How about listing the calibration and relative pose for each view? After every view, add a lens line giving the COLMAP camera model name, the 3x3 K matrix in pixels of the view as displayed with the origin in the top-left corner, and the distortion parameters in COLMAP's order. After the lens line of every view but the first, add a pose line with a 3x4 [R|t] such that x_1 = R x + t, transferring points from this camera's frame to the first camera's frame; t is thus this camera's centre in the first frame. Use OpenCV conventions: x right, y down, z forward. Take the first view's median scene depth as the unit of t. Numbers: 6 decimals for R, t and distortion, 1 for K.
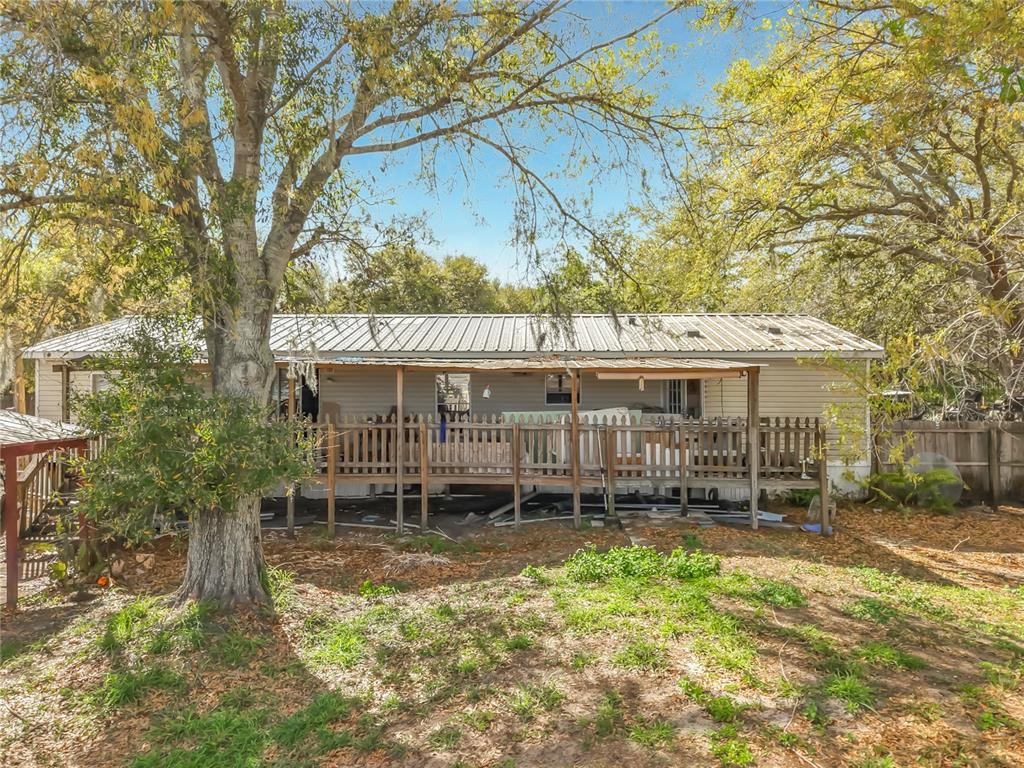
lens RADIAL K [[719.8, 0, 489.5], [0, 719.8, 397.9], [0, 0, 1]] dist [-0.005648, -0.000390]
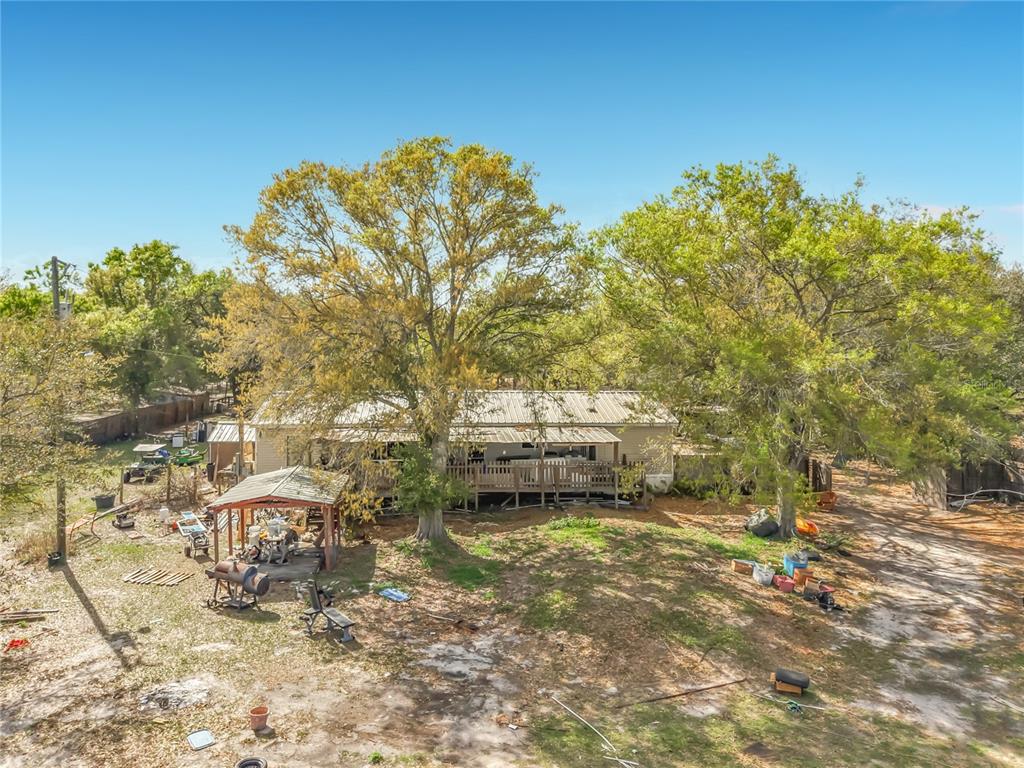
lens RADIAL K [[710.5, 0, 532.2], [0, 710.5, 383.3], [0, 0, 1]] dist [0.001962, 0.000221]
pose [[0.982445, 0.006727, 0.186434, -0.337852], [-0.008764, 0.999911, 0.010103, -0.247193], [-0.186349, -0.011560, 0.982416, -1.223135]]
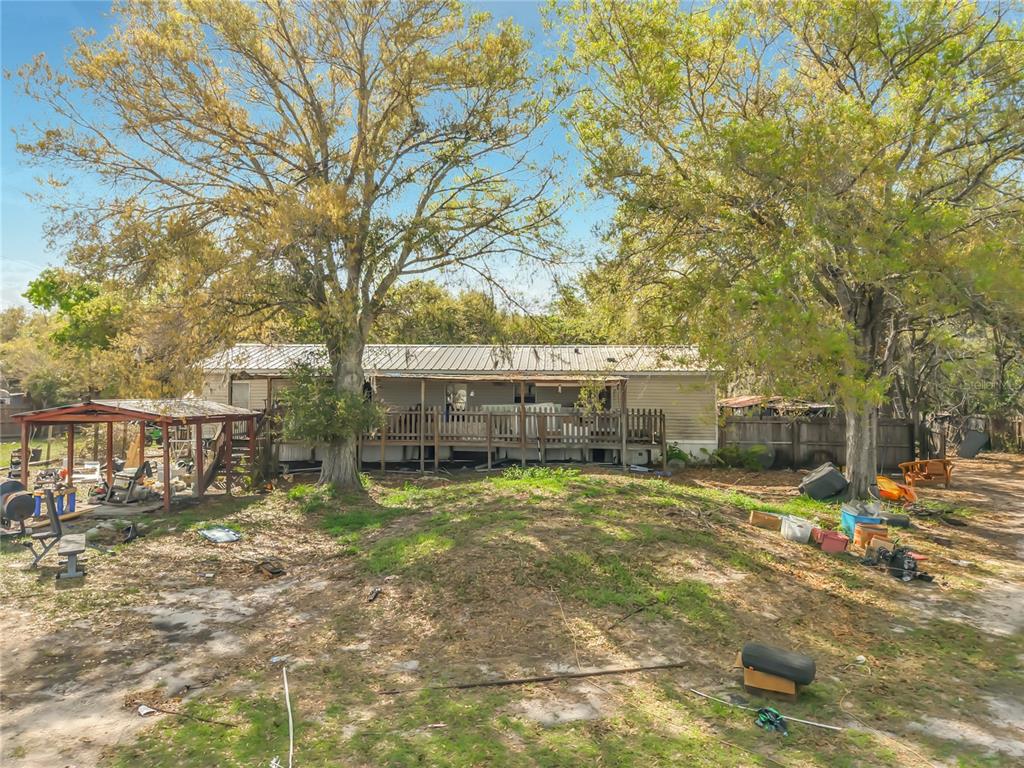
lens RADIAL K [[716.3, 0, 512.0], [0, 716.3, 384.0], [0, 0, 1]] dist [-0.001574, -0.001325]
pose [[0.999964, 0.006257, 0.005685, 0.081321], [-0.005989, 0.998921, -0.046055, 0.048613], [-0.005967, 0.046020, 0.998923, -0.736886]]
